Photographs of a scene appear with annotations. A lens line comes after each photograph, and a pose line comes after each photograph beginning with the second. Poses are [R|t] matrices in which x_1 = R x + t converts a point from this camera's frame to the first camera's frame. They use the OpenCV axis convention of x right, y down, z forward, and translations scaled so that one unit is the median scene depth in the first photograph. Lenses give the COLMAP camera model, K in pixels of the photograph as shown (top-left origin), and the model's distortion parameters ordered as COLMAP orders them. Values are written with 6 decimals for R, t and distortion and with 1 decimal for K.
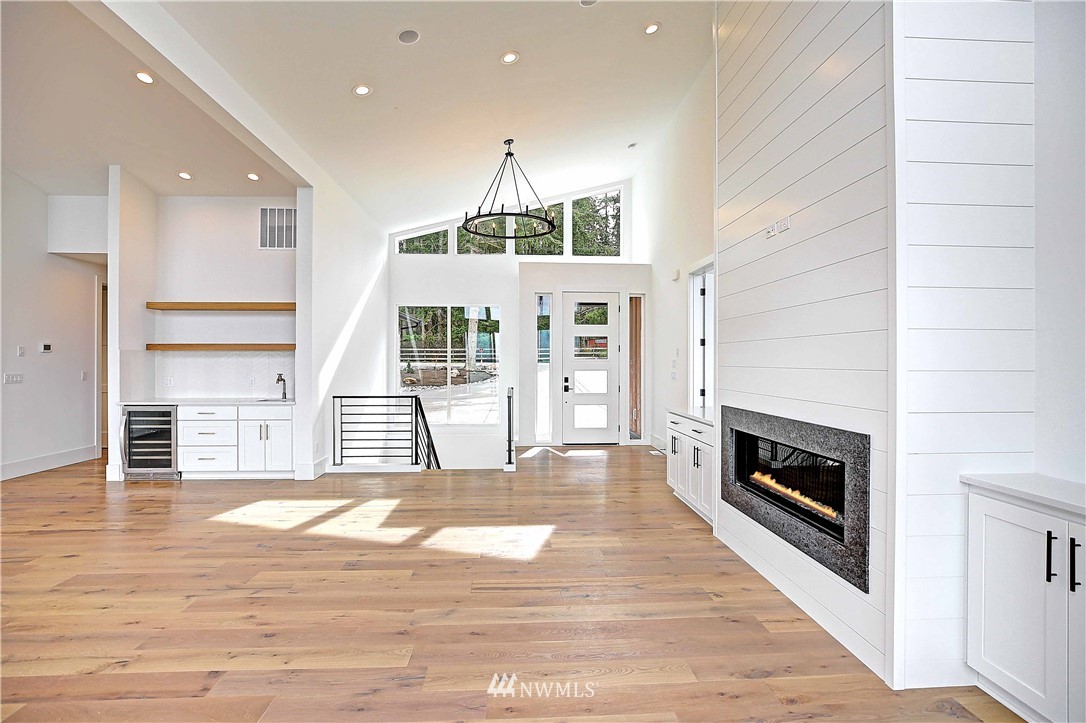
lens RADIAL K [[503.2, 0, 538.5], [0, 503.2, 358.0], [0, 0, 1]] dist [-0.031469, 0.007517]
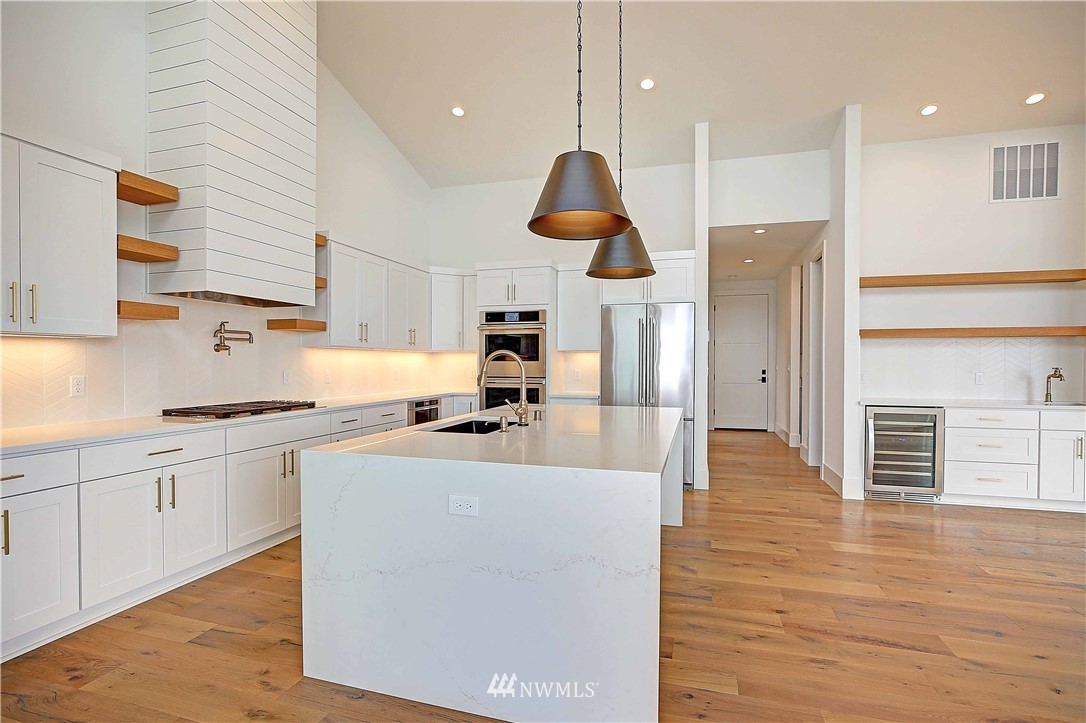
lens RADIAL K [[526.8, 0, 543.0], [0, 526.8, 366.0], [0, 0, 1]] dist [-0.002620, -0.000756]
pose [[0.938326, 0.004484, -0.345724, -1.022794], [-0.000991, 0.999947, 0.010279, 0.023163], [0.345751, -0.009303, 0.938280, 0.019534]]
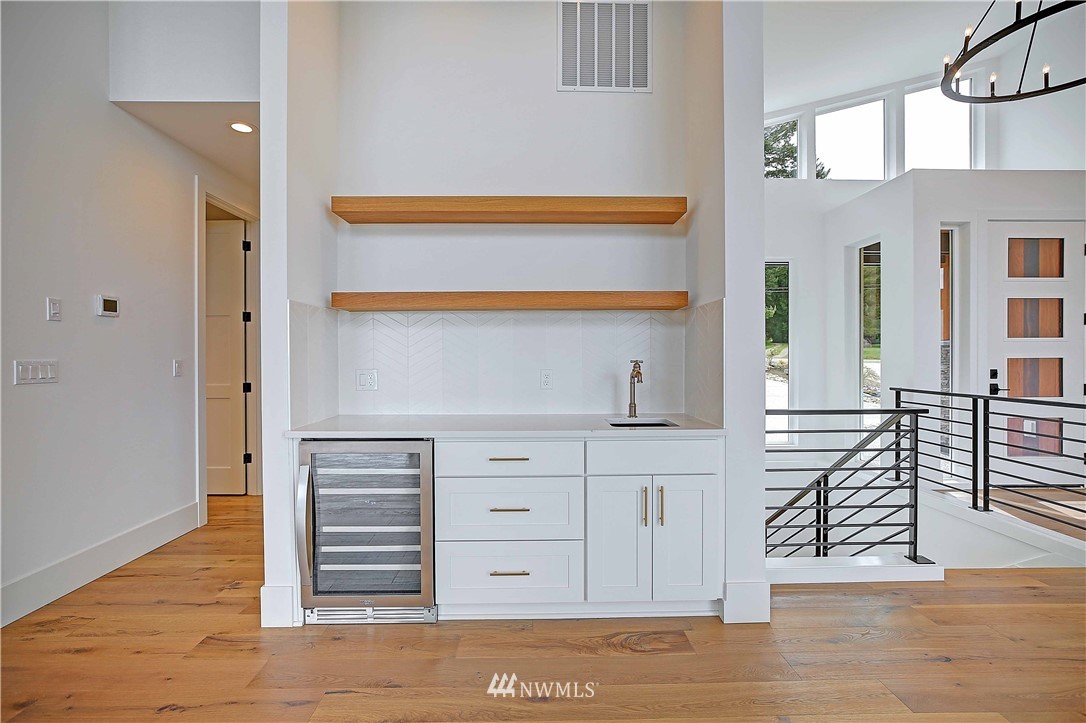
lens RADIAL K [[503.2, 0, 538.5], [0, 503.2, 358.0], [0, 0, 1]] dist [-0.031469, 0.007517]
pose [[0.999037, -0.004034, -0.043695, -0.623237], [0.004205, 0.999984, 0.003808, 0.029267], [0.043679, -0.003988, 0.999038, 0.598728]]
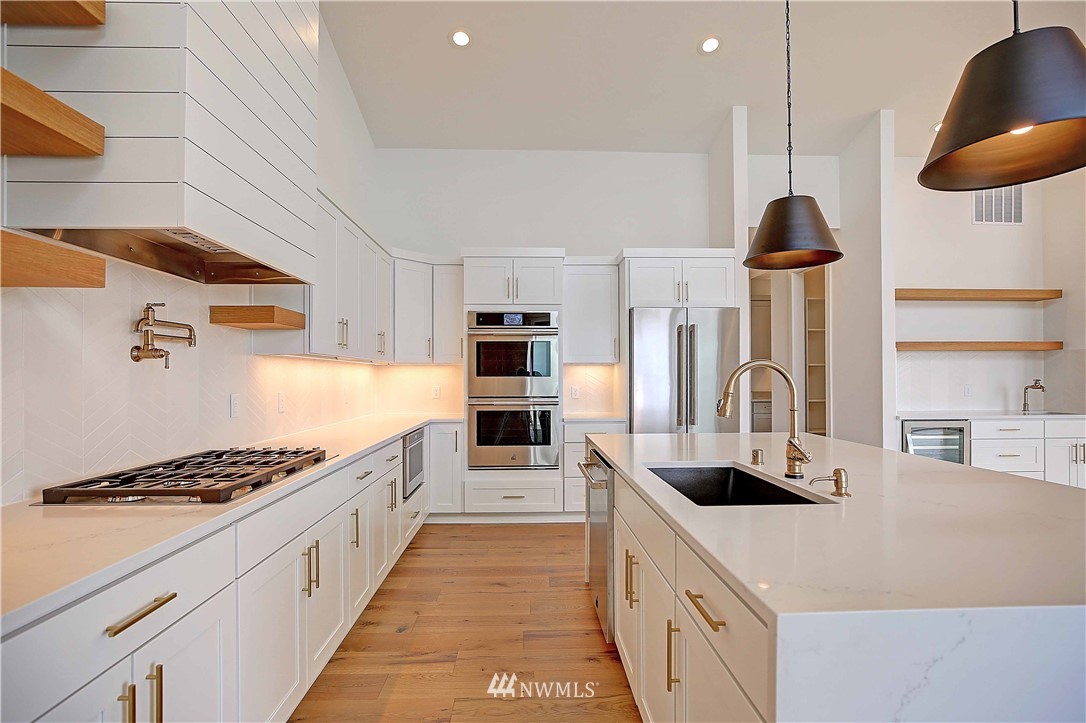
lens RADIAL K [[526.8, 0, 543.0], [0, 526.8, 366.0], [0, 0, 1]] dist [-0.002620, -0.000756]
pose [[0.999860, -0.004498, -0.016090, -1.374398], [0.004224, 0.999847, -0.016999, 0.022235], [0.016164, 0.016929, 0.999726, 0.168576]]
